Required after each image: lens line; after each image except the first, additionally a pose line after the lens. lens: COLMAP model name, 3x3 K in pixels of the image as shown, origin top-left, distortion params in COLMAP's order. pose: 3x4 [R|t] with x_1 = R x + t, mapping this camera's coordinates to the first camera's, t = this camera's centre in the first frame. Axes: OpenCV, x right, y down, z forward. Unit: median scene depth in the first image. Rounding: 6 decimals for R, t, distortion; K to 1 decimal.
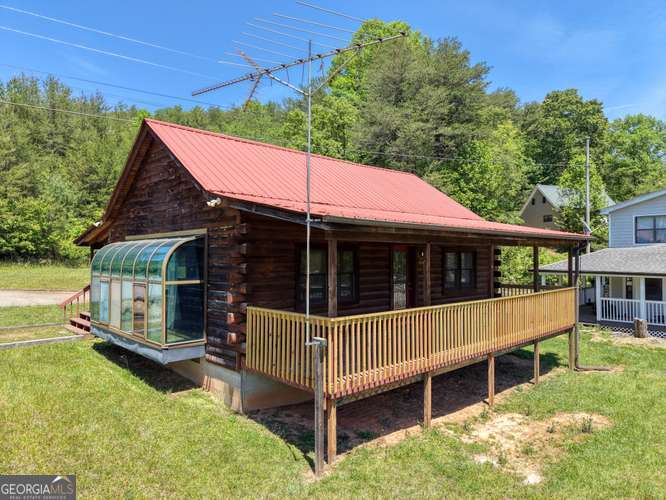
lens RADIAL K [[446.9, 0, 332.4], [0, 446.9, 252.1], [0, 0, 1]] dist [0.016042, -0.012882]
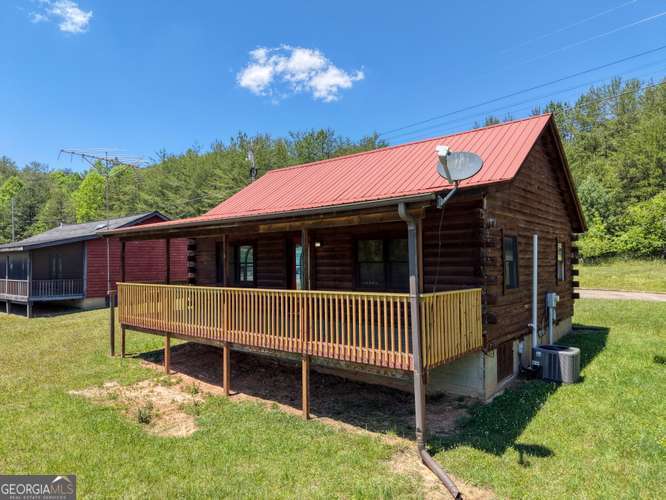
lens RADIAL K [[446.9, 0, 327.0], [0, 446.9, 249.0], [0, 0, 1]] dist [0.016042, -0.012882]
pose [[0.113091, -0.035691, -0.992943, 1.404980], [0.023406, 0.999173, -0.033249, 0.056402], [0.993309, -0.019481, 0.113833, 1.135430]]
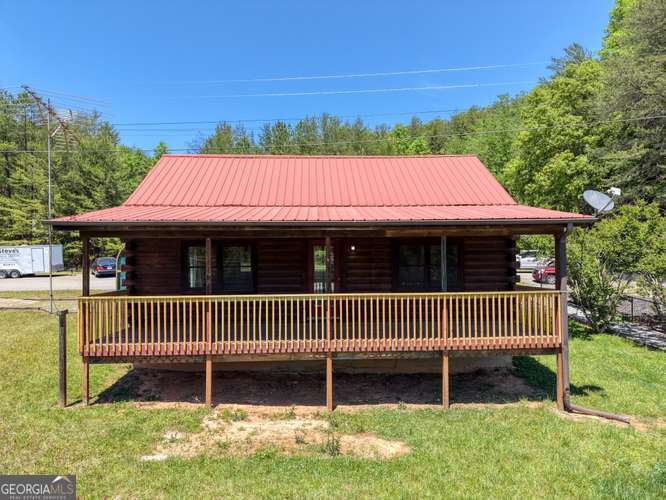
lens RADIAL K [[446.9, 0, 333.0], [0, 446.9, 250.9], [0, 0, 1]] dist [0.016042, -0.012882]
pose [[0.756884, -0.016002, -0.653354, 0.985496], [0.014756, 0.999864, -0.007394, 0.021077], [0.653383, -0.004045, 0.757017, 0.317956]]
